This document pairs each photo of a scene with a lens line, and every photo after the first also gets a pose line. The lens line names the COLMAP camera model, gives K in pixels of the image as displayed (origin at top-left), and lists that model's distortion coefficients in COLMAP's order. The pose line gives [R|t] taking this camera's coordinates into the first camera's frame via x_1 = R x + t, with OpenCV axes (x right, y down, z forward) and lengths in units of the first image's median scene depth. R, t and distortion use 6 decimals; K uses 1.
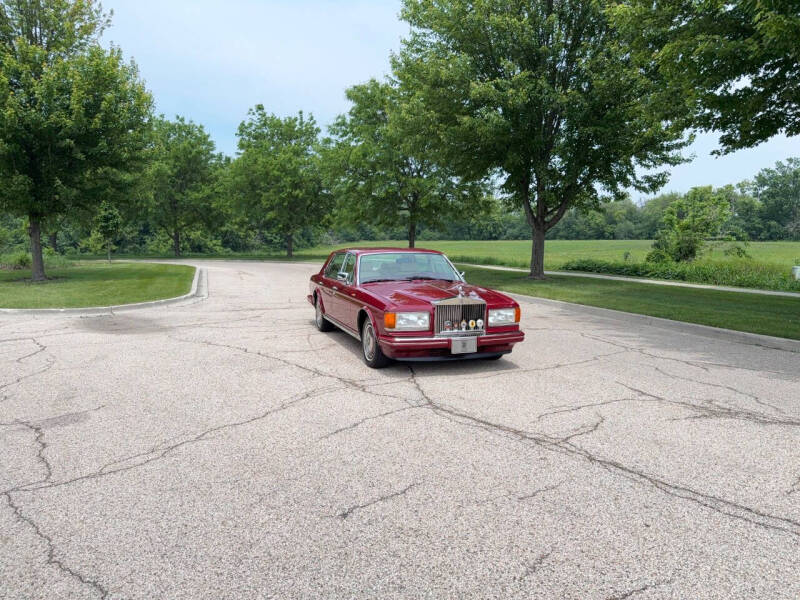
lens RADIAL K [[560.5, 0, 392.9], [0, 560.5, 303.8], [0, 0, 1]] dist [0.041371, -0.053574]
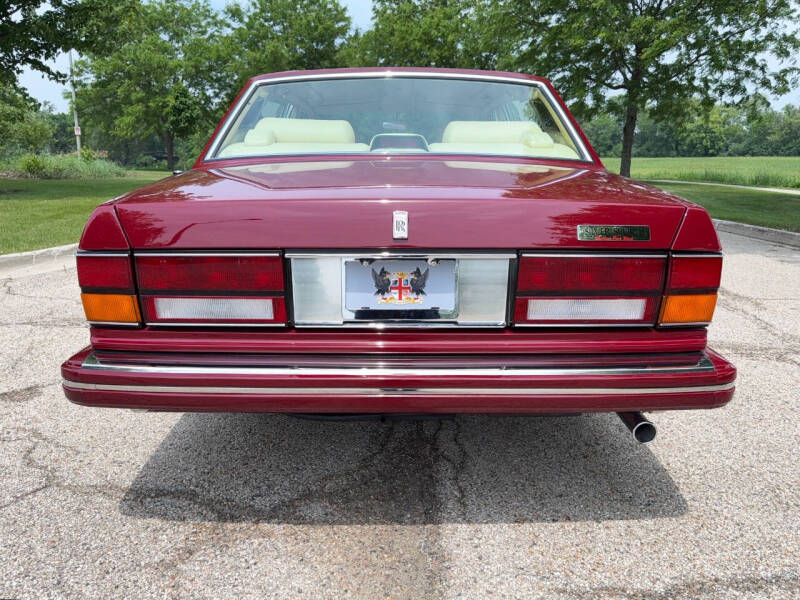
lens RADIAL K [[578.6, 0, 394.1], [0, 578.6, 308.5], [0, 0, 1]] dist [0.009287, -0.015503]
pose [[0.957062, 0.077456, -0.279343, -0.014217], [-0.037810, 0.988764, 0.144622, -0.013804], [0.287407, -0.127850, 0.949237, 0.249140]]
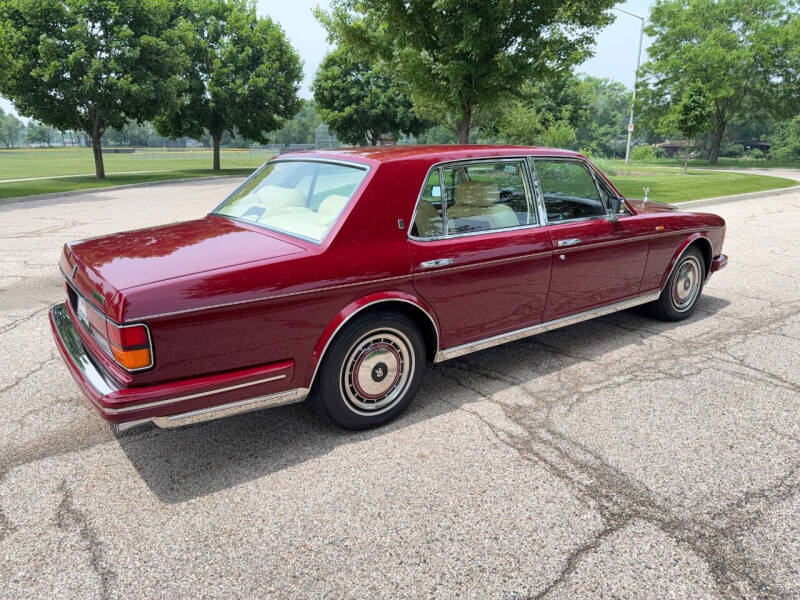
lens RADIAL K [[560.5, 0, 404.4], [0, 560.5, 300.3], [0, 0, 1]] dist [0.041371, -0.053574]
pose [[0.345109, 0.243761, -0.906356, 0.052447], [-0.098682, 0.969756, 0.223237, -0.029697], [0.933360, 0.012400, 0.358726, 0.295706]]
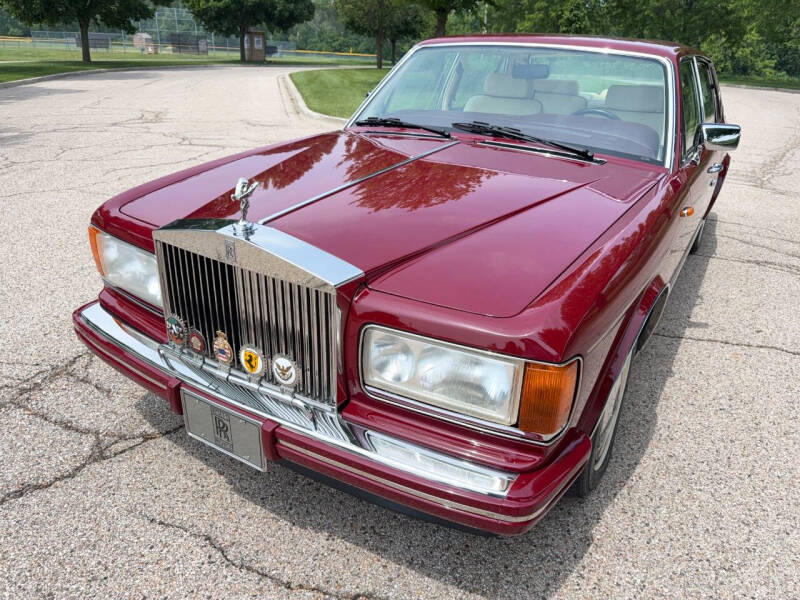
lens RADIAL K [[578.6, 0, 399.5], [0, 578.6, 286.8], [0, 0, 1]] dist [0.009287, -0.015503]
pose [[0.630686, 0.313313, -0.709979, 0.053470], [-0.117417, 0.942870, 0.311785, -0.011357], [0.767104, -0.113275, 0.631443, 0.144376]]
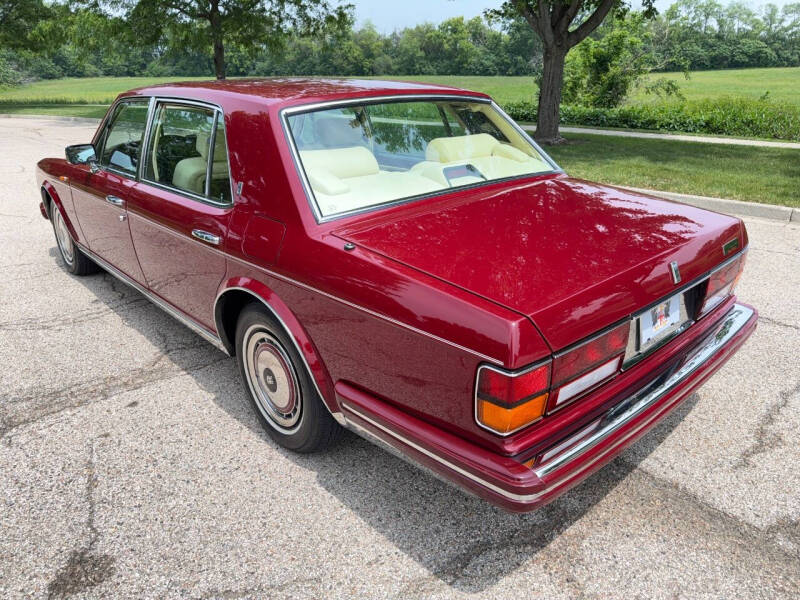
lens RADIAL K [[578.6, 0, 398.2], [0, 578.6, 297.3], [0, 0, 1]] dist [0.009287, -0.015503]
pose [[0.901521, -0.157801, 0.402938, -0.063599], [0.053172, 0.964480, 0.258749, -0.025289], [-0.429456, -0.211843, 0.877889, 0.250540]]
